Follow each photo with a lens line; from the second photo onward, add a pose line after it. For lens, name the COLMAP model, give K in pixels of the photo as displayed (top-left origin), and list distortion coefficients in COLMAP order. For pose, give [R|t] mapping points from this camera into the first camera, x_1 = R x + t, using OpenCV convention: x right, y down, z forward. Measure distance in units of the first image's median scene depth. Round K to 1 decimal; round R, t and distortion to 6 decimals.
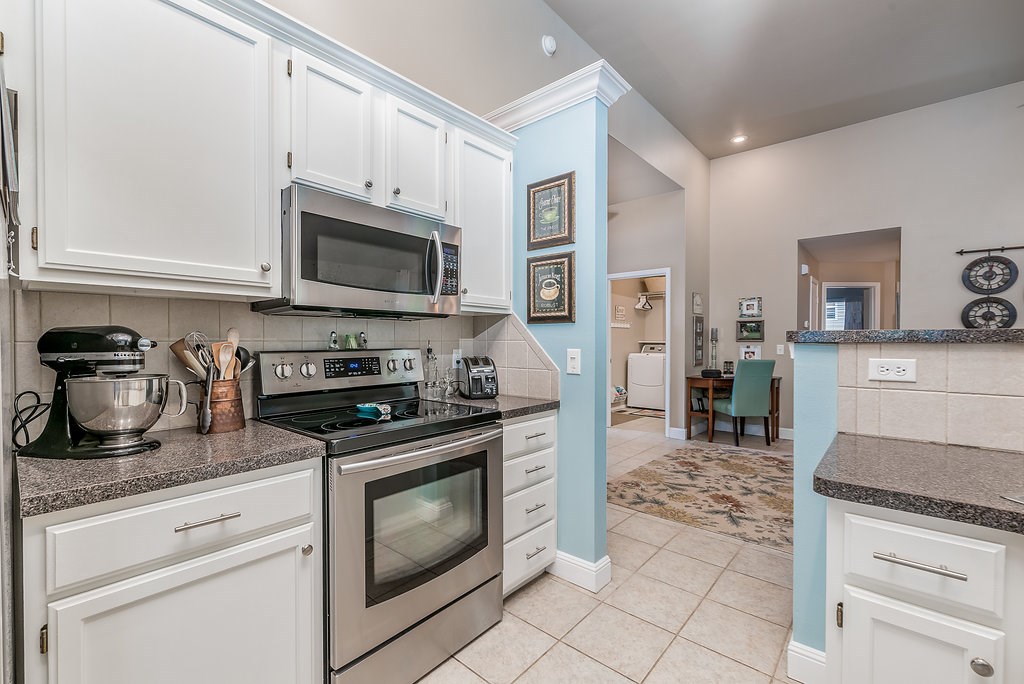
lens RADIAL K [[439.1, 0, 510.7], [0, 439.1, 345.3], [0, 0, 1]] dist [0.001609, 0.000509]
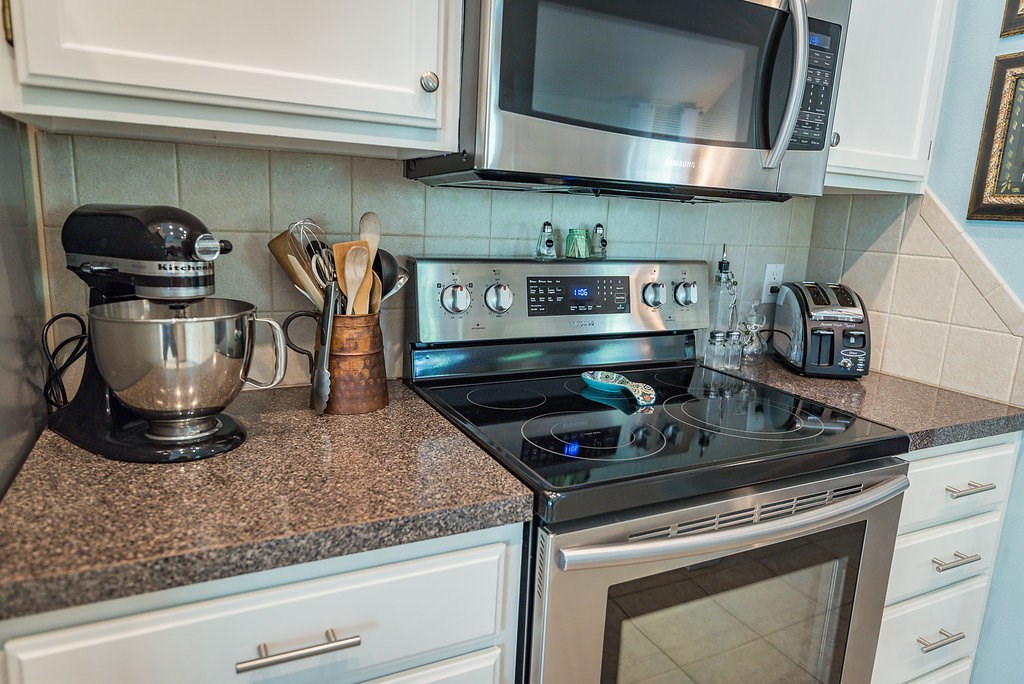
lens RADIAL K [[651.7, 0, 512.0], [0, 651.7, 342.0], [0, 0, 1]] dist [0.006138, 0.002071]
pose [[0.921148, 0.121675, -0.369705, -0.162240], [-0.053499, 0.980445, 0.189382, -0.038996], [0.385518, -0.154670, 0.909644, 0.311815]]
